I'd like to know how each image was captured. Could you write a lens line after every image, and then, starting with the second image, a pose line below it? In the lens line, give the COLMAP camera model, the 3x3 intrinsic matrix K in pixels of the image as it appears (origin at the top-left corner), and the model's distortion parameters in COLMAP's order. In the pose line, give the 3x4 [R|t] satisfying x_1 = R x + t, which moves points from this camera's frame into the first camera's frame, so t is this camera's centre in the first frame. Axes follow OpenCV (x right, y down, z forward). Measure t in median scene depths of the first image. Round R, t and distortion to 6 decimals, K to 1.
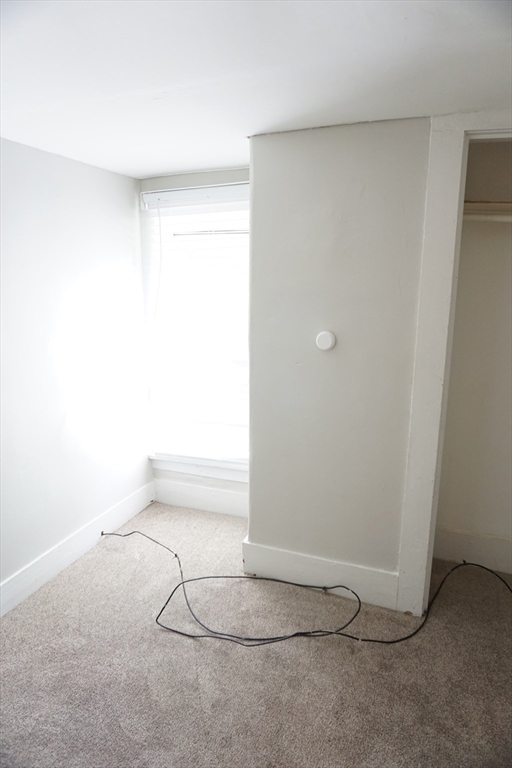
lens RADIAL K [[507.4, 0, 256.0], [0, 507.4, 384.0], [0, 0, 1]] dist [-0.060089, 0.033828]
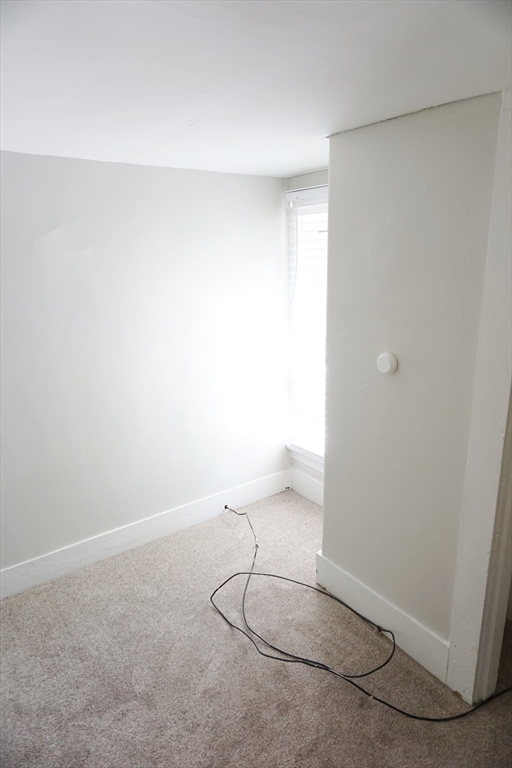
lens RADIAL K [[507.4, 0, 256.0], [0, 507.4, 384.0], [0, 0, 1]] dist [-0.060089, 0.033828]
pose [[0.839781, 0.128970, -0.527385, 0.376940], [-0.098844, 0.991461, 0.085064, -0.091764], [0.533852, -0.019307, 0.845358, 0.119728]]
